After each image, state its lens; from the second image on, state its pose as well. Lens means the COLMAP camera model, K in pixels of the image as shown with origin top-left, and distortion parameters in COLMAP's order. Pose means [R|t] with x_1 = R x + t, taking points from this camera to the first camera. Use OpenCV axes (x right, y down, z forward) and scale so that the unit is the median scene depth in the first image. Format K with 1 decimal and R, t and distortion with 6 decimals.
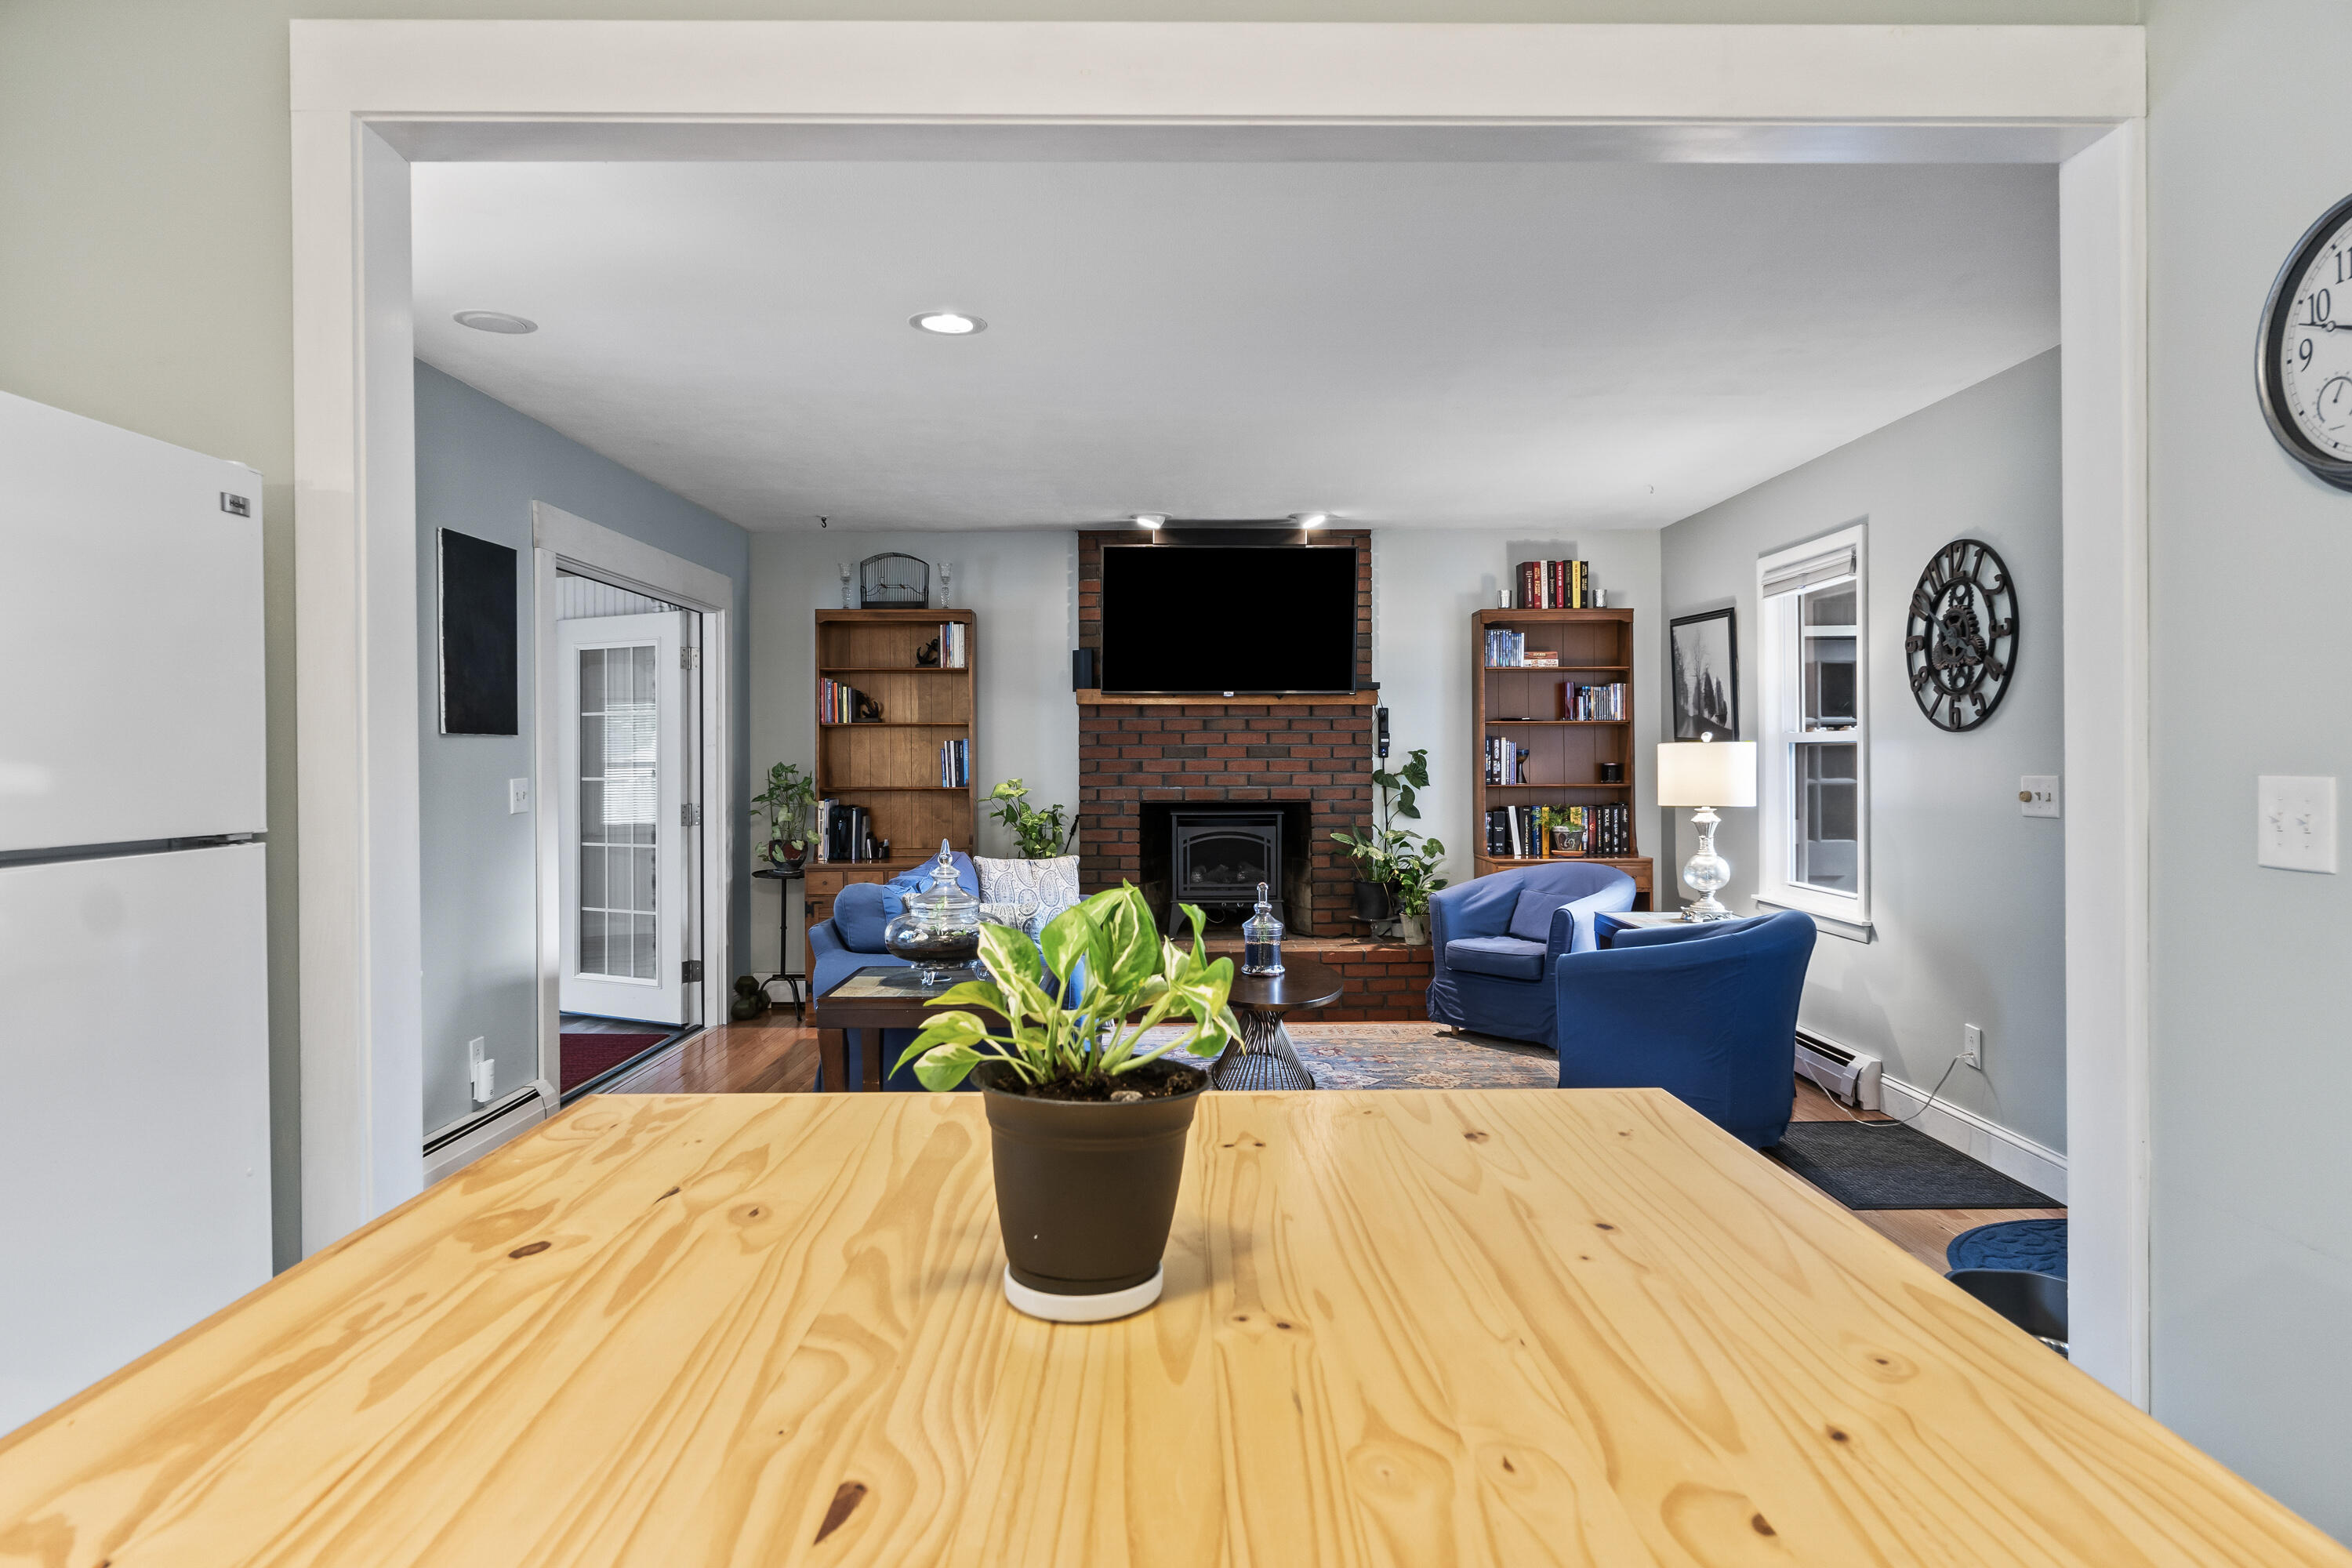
lens RADIAL K [[1432.6, 0, 1176.5], [0, 1432.6, 768.7], [0, 0, 1]] dist [0.007016, 0.000134]
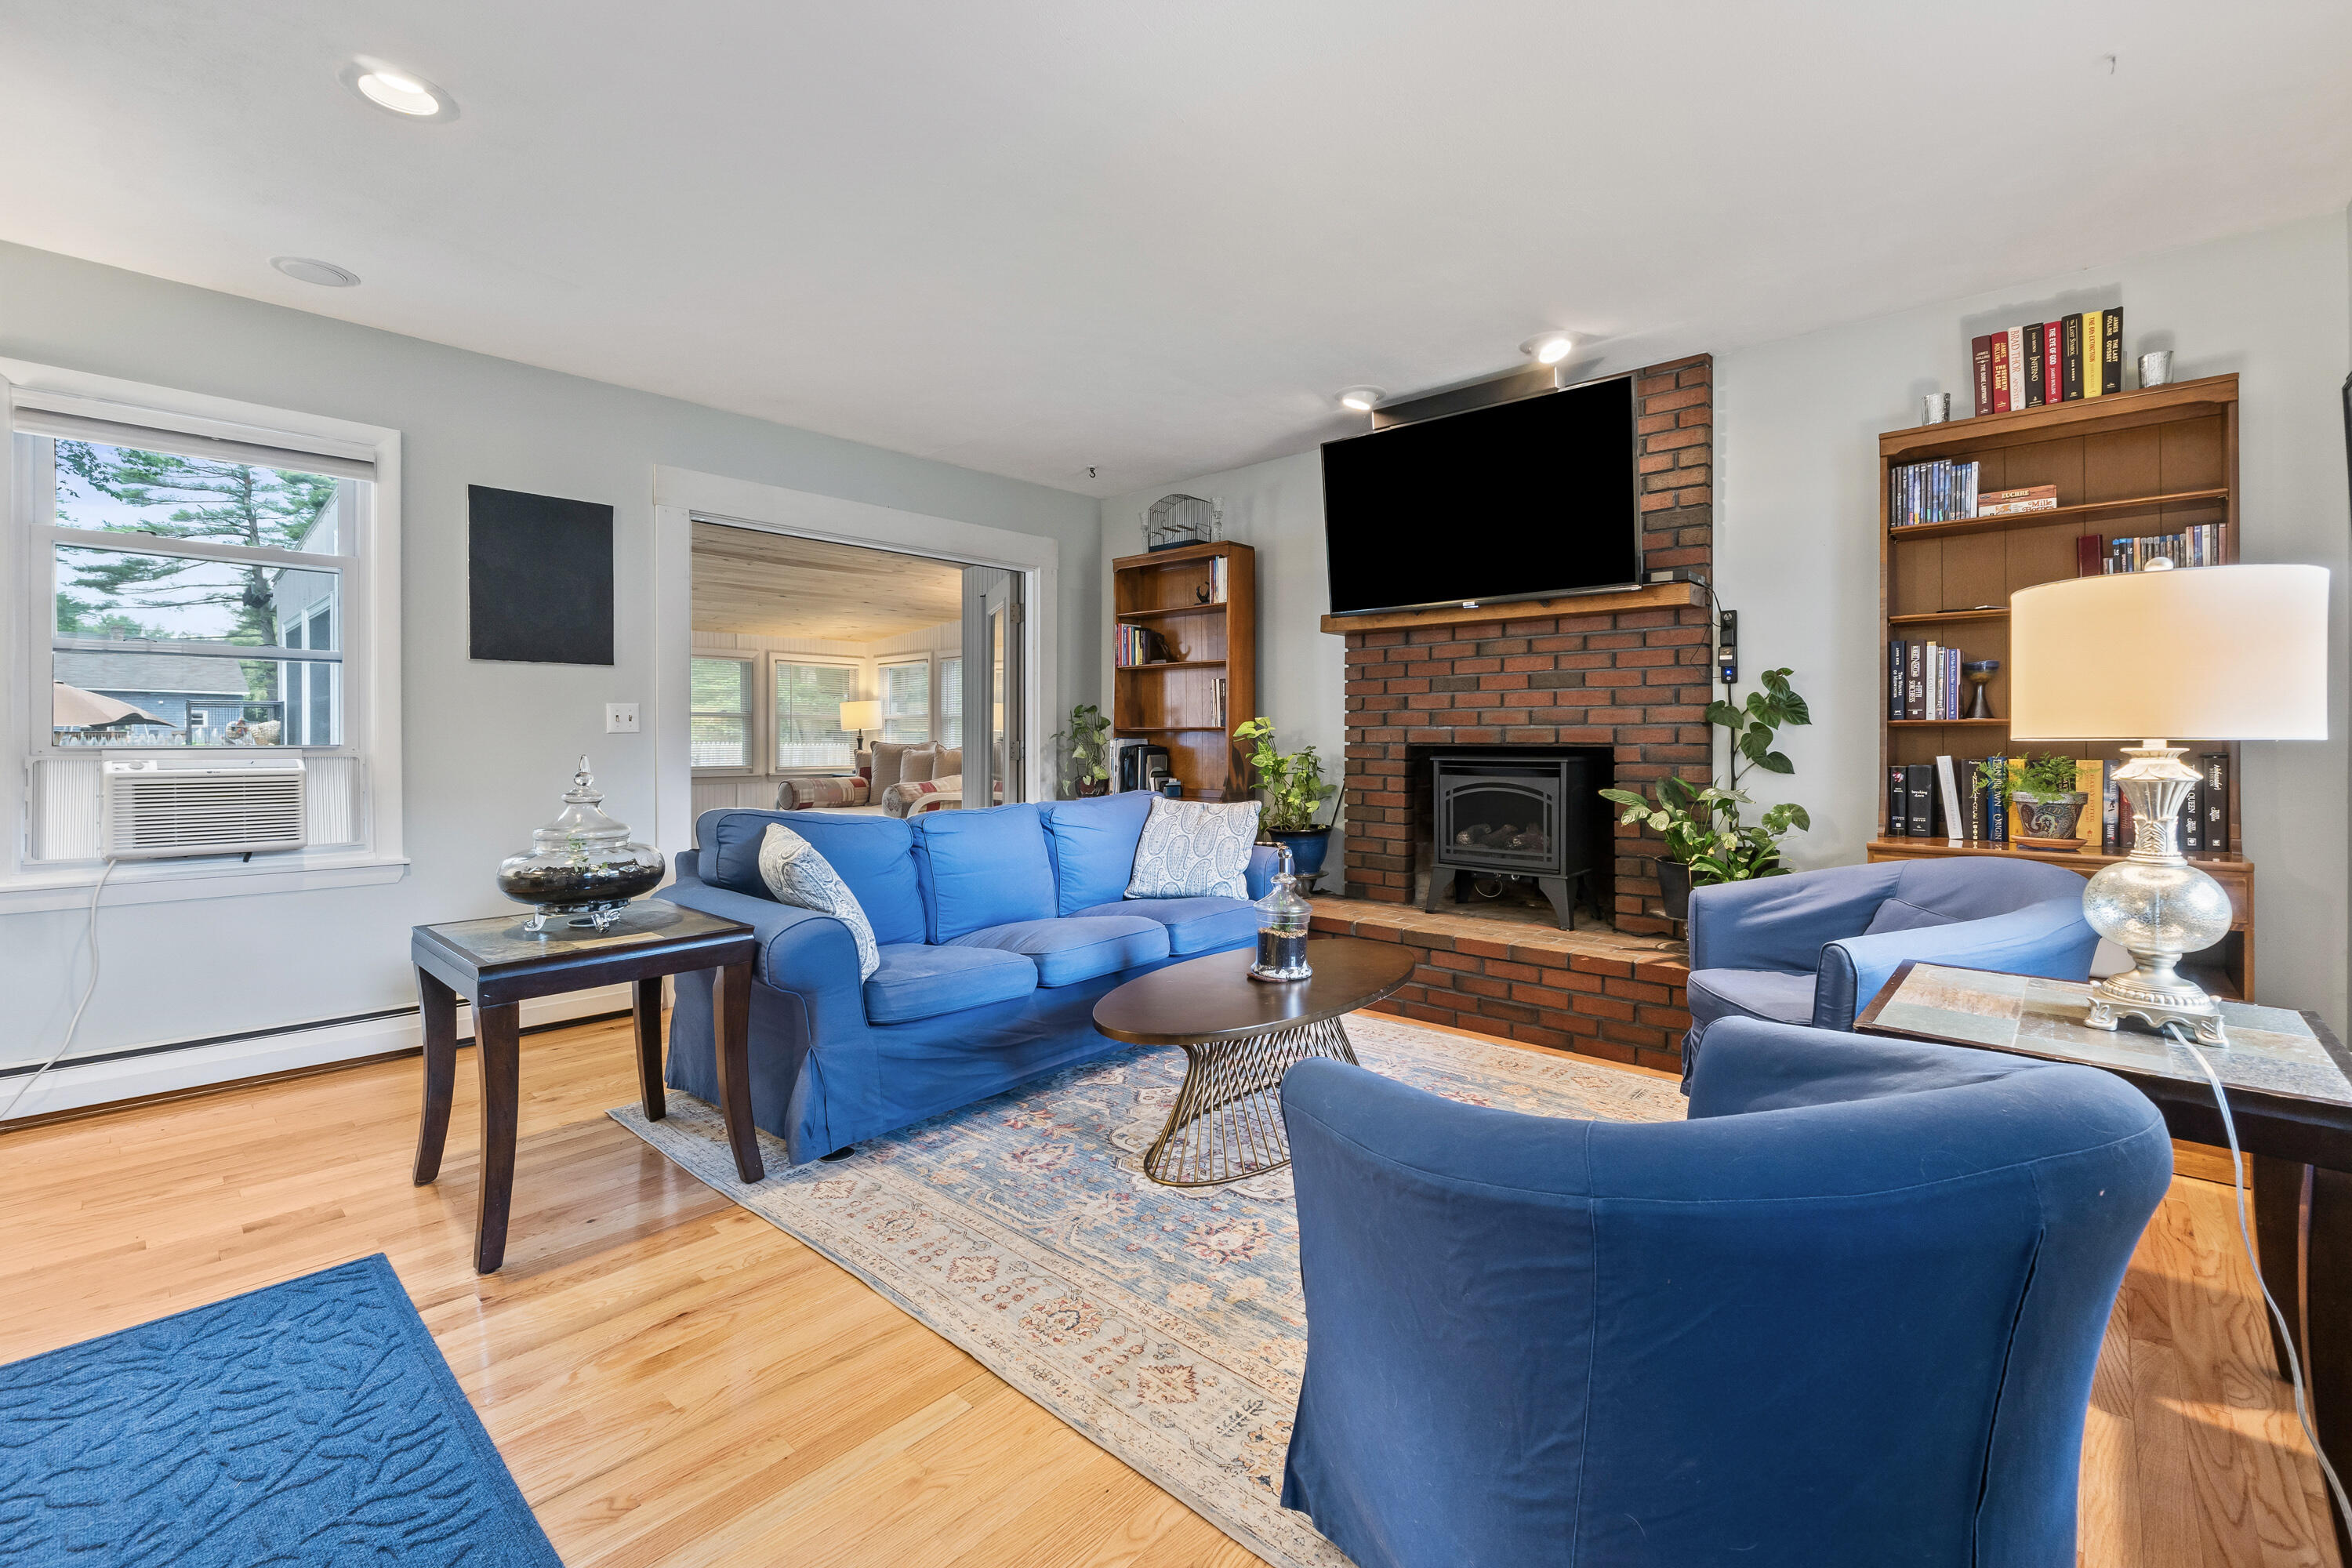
lens RADIAL K [[1002.2, 0, 1172.0], [0, 1002.2, 739.4], [0, 0, 1]] dist [-0.003684, -0.000306]
pose [[0.730934, 0.005617, -0.682425, 0.282684], [-0.008381, 0.999965, -0.000747, 0.022209], [0.682397, 0.006266, 0.730955, 0.479968]]
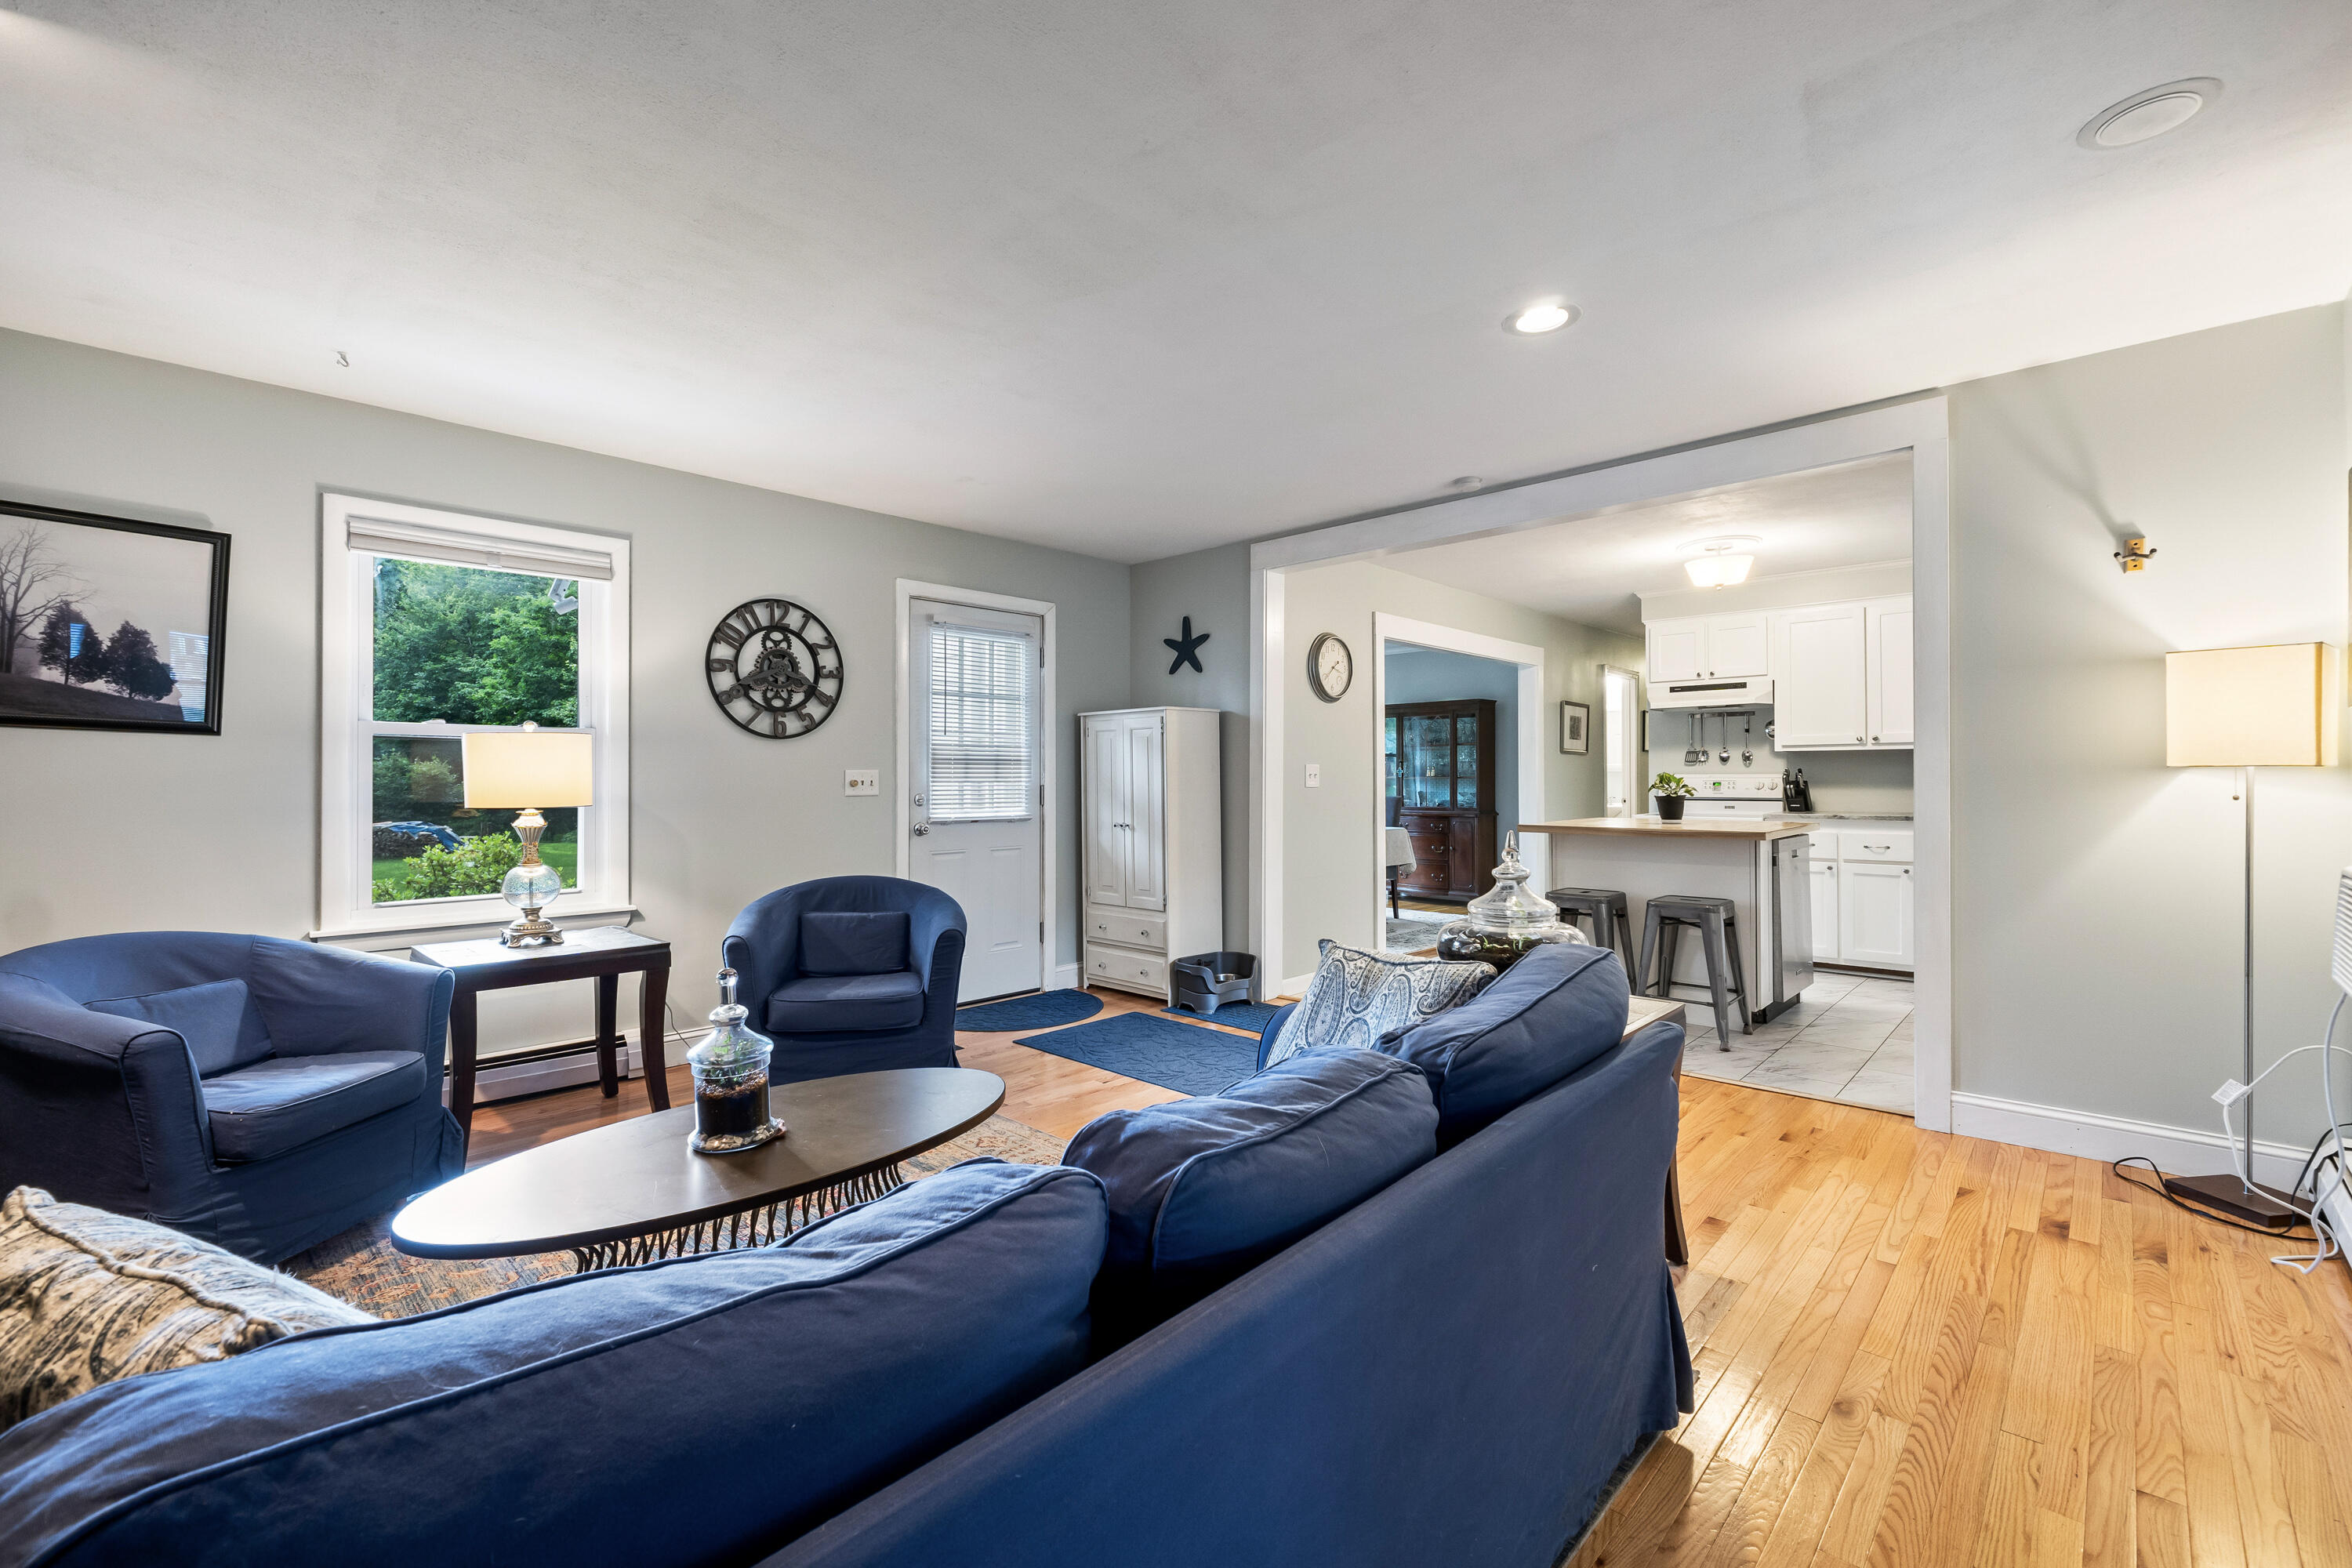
lens RADIAL K [[1002.2, 0, 1175.8], [0, 1002.2, 777.7], [0, 0, 1]] dist [-0.003684, -0.000306]
pose [[-0.728004, 0.006508, 0.685542, -0.249771], [0.011233, 0.999934, 0.002437, 0.008642], [-0.685480, 0.009474, -0.728029, 0.920427]]
